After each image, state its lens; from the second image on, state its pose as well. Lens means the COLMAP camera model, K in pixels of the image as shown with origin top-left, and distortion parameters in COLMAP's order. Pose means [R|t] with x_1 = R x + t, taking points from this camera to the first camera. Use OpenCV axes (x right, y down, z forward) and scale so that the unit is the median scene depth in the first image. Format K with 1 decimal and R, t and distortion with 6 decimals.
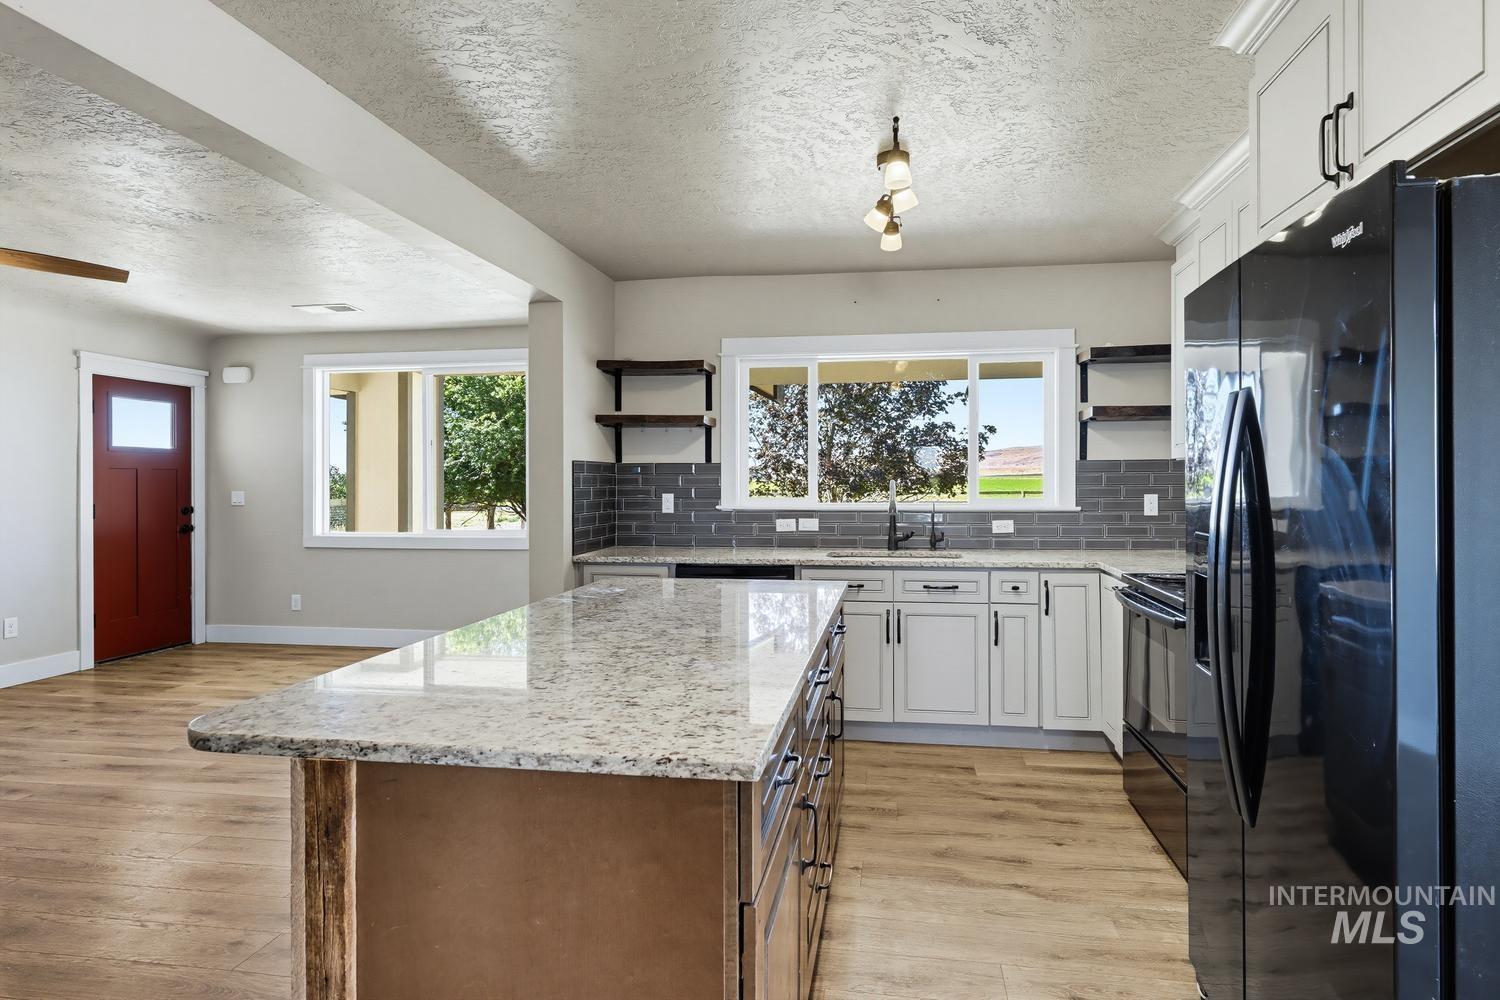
lens RADIAL K [[815.8, 0, 780.1], [0, 815.8, 481.9], [0, 0, 1]] dist [0.004686, -0.005039]
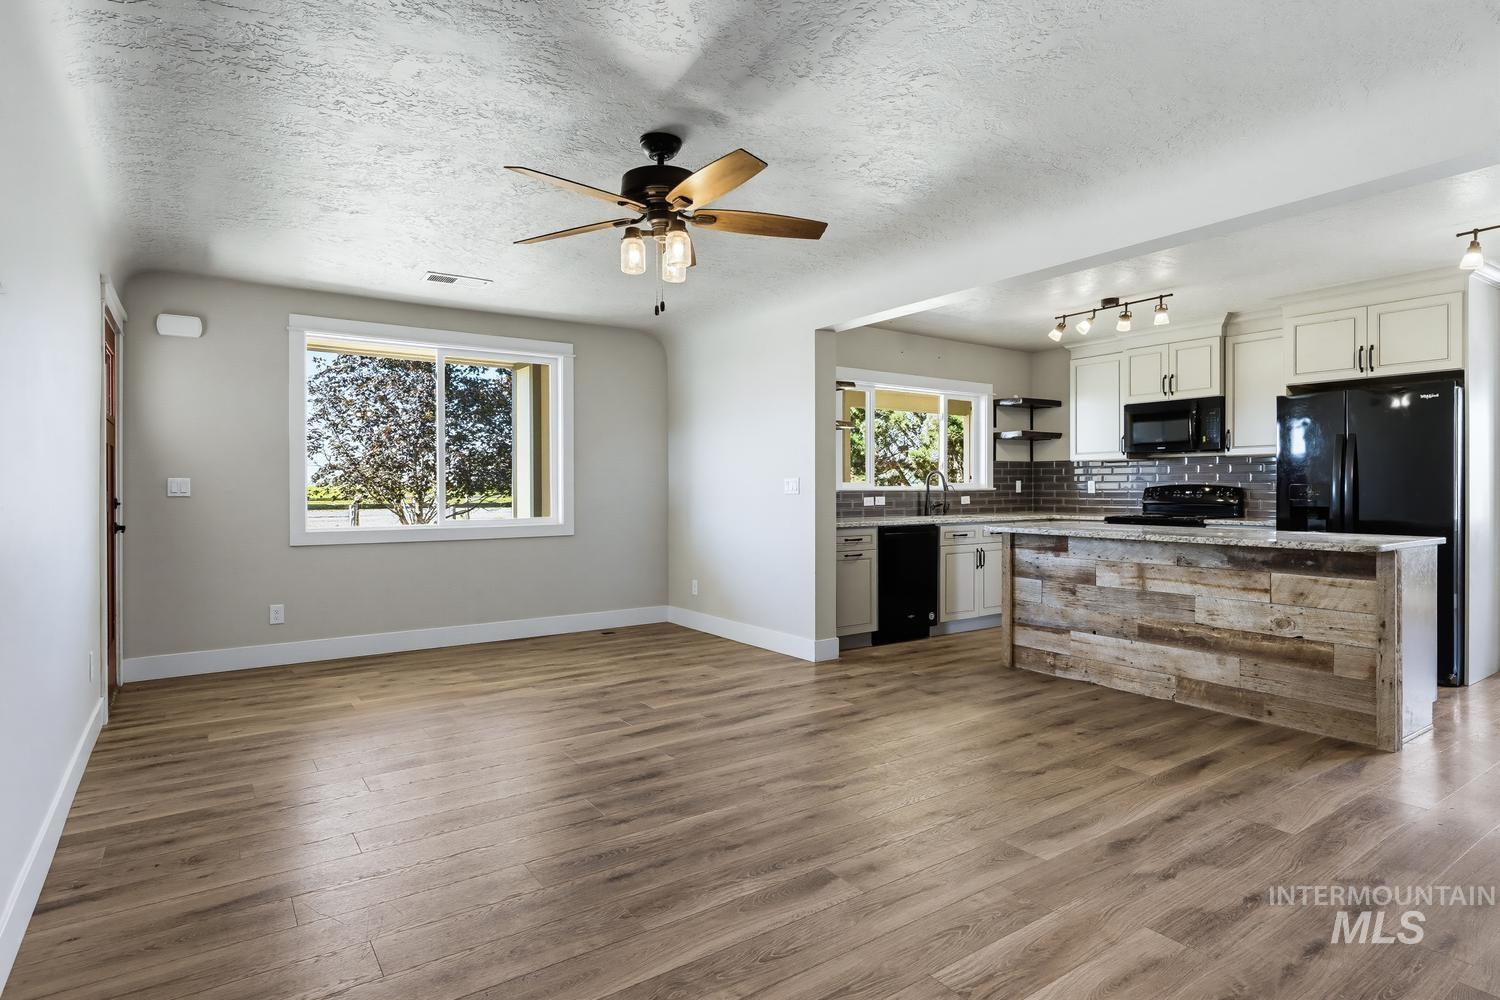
lens RADIAL K [[770.3, 0, 753.4], [0, 770.3, 494.5], [0, 0, 1]] dist [0.005617, -0.003132]
pose [[0.730882, -0.005665, 0.682480, -1.132482], [0.001730, 0.999978, 0.006448, 0.033534], [-0.682502, -0.003532, 0.730875, 0.153254]]
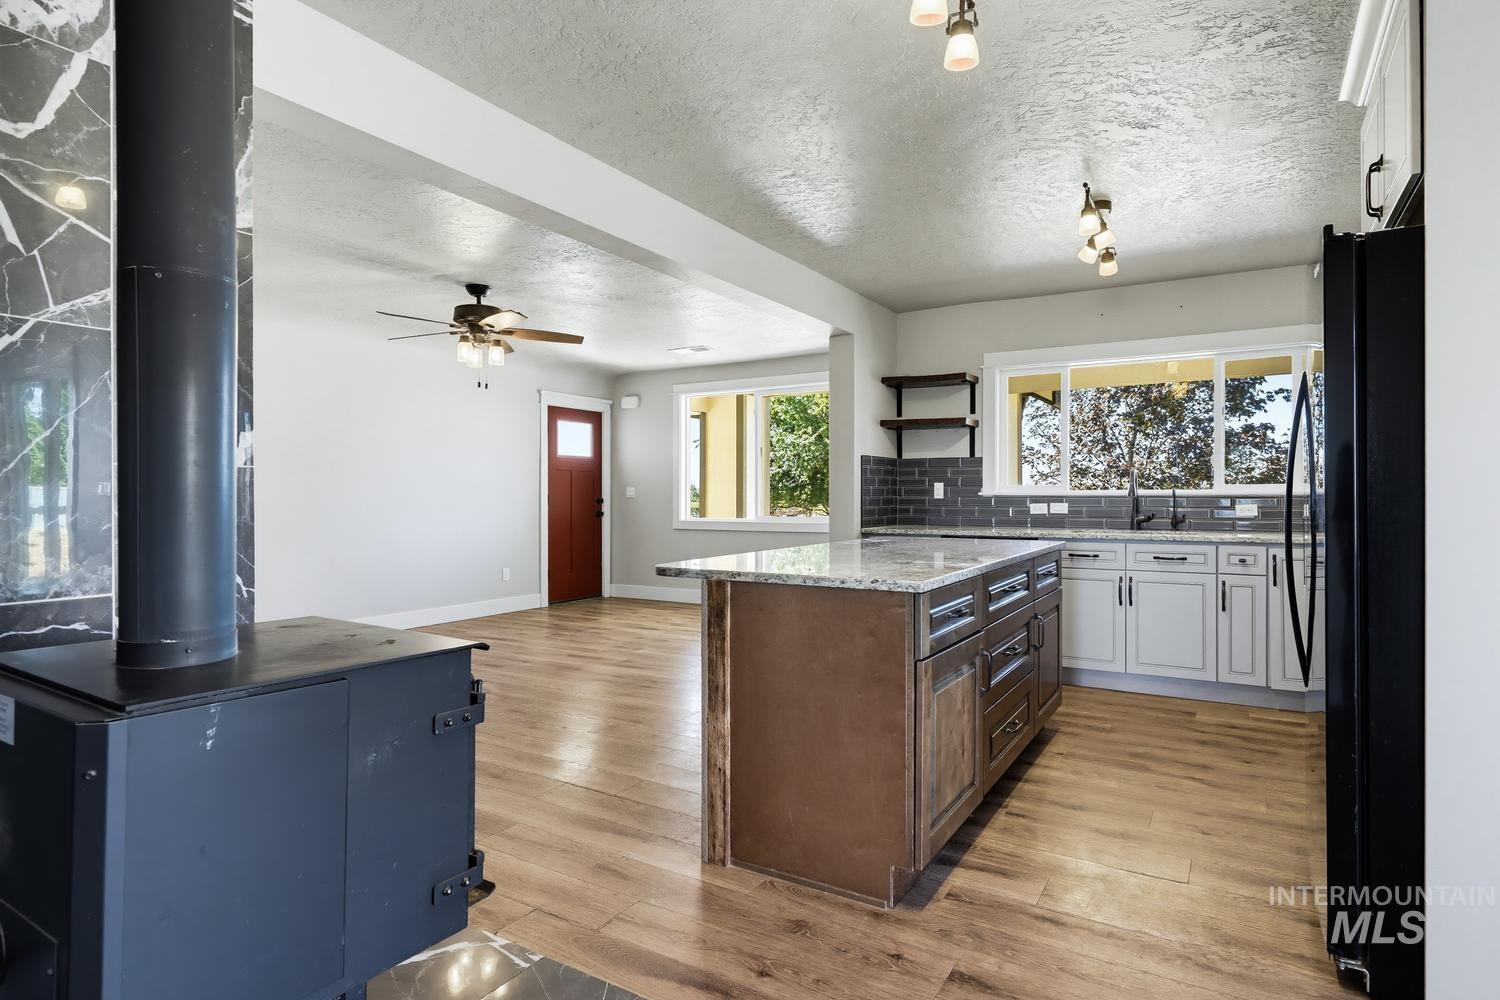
lens RADIAL K [[815.8, 0, 766.5], [0, 815.8, 487.6], [0, 0, 1]] dist [0.004686, -0.005039]
pose [[0.923093, -0.001923, -0.384571, 0.102428], [-0.002616, 0.999933, -0.011279, 0.039042], [0.384567, 0.011418, 0.923026, -0.250156]]
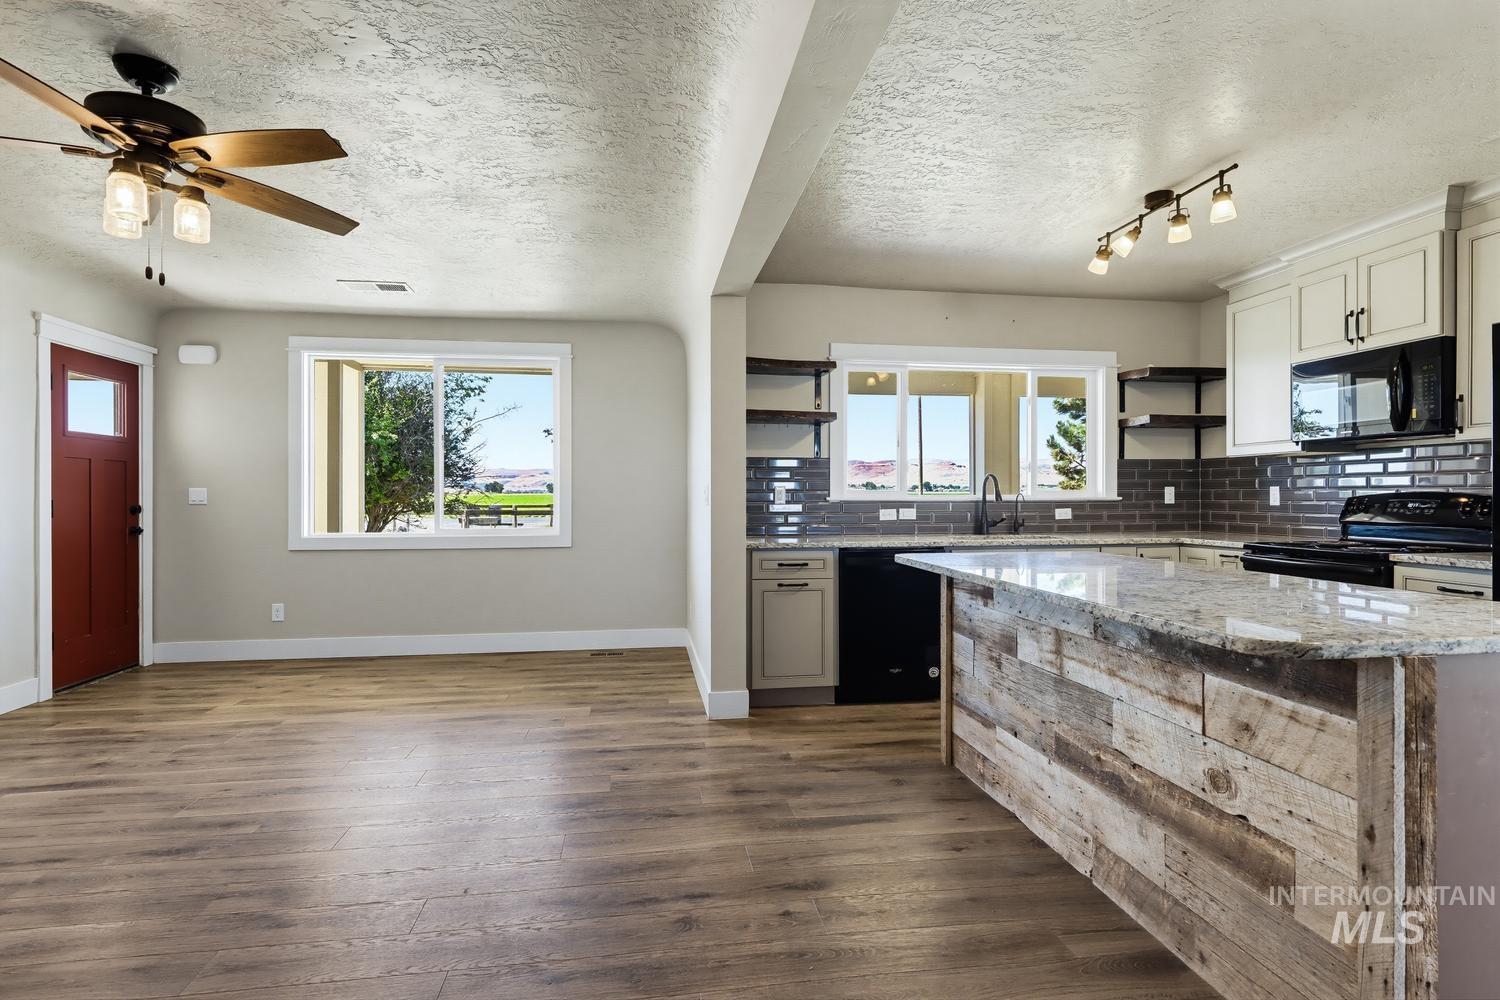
lens RADIAL K [[770.3, 0, 755.4], [0, 770.3, 497.0], [0, 0, 1]] dist [0.005617, -0.003132]
pose [[0.955699, -0.000151, 0.294347, -0.497896], [-0.000097, 1.000000, 0.000828, 0.029929], [-0.294347, -0.000820, 0.955698, 0.056684]]
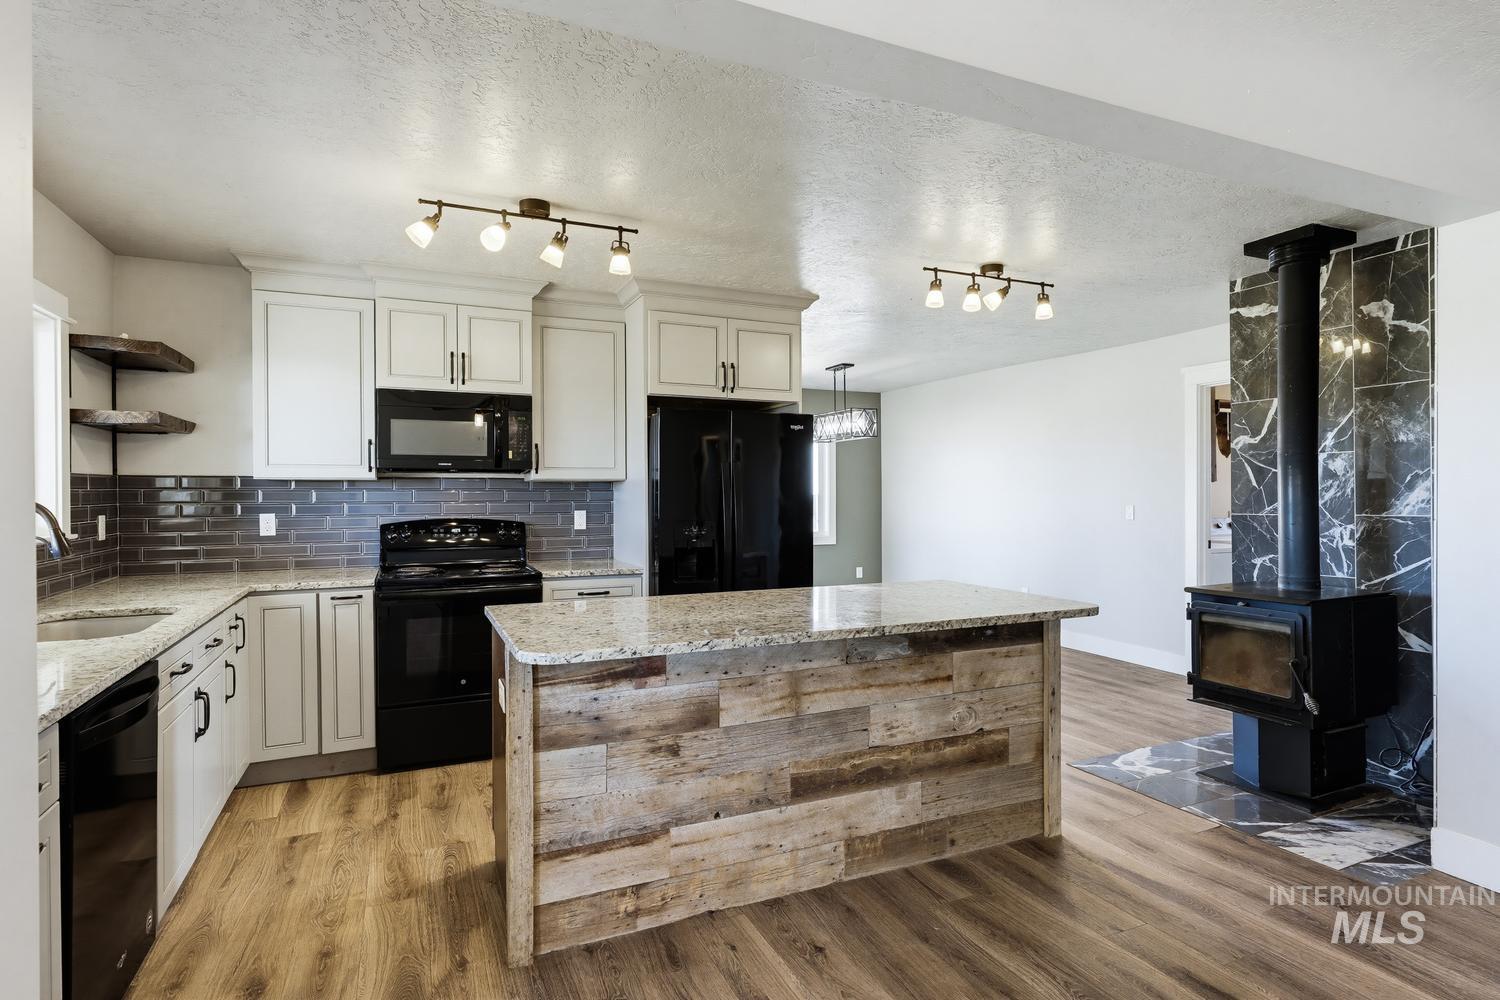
lens RADIAL K [[770.3, 0, 757.3], [0, 770.3, 499.6], [0, 0, 1]] dist [0.005617, -0.003132]
pose [[-0.539139, -0.003781, 0.842208, -0.584877], [0.004169, 0.999966, 0.007158, -0.003877], [-0.842207, 0.007370, -0.539105, 0.853532]]
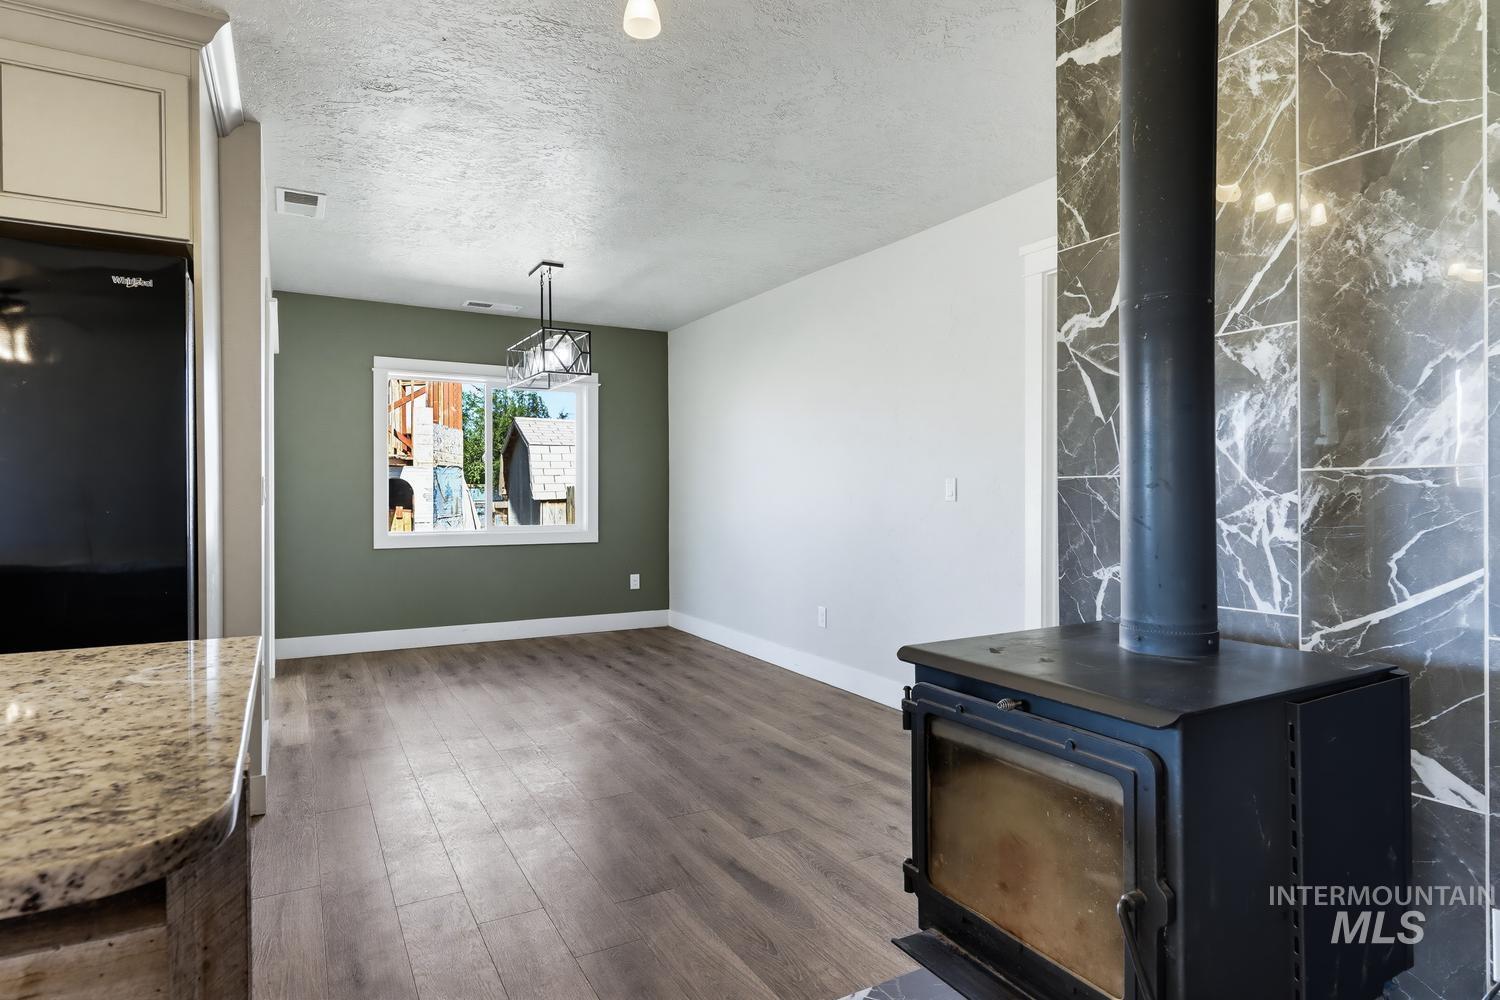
lens RADIAL K [[815.8, 0, 754.9], [0, 815.8, 500.3], [0, 0, 1]] dist [0.004686, -0.005039]
pose [[-0.610370, -0.009264, 0.792062, -0.377277], [0.001511, 0.999916, 0.012860, 0.030274], [-0.792115, 0.009047, -0.610305, 0.292781]]
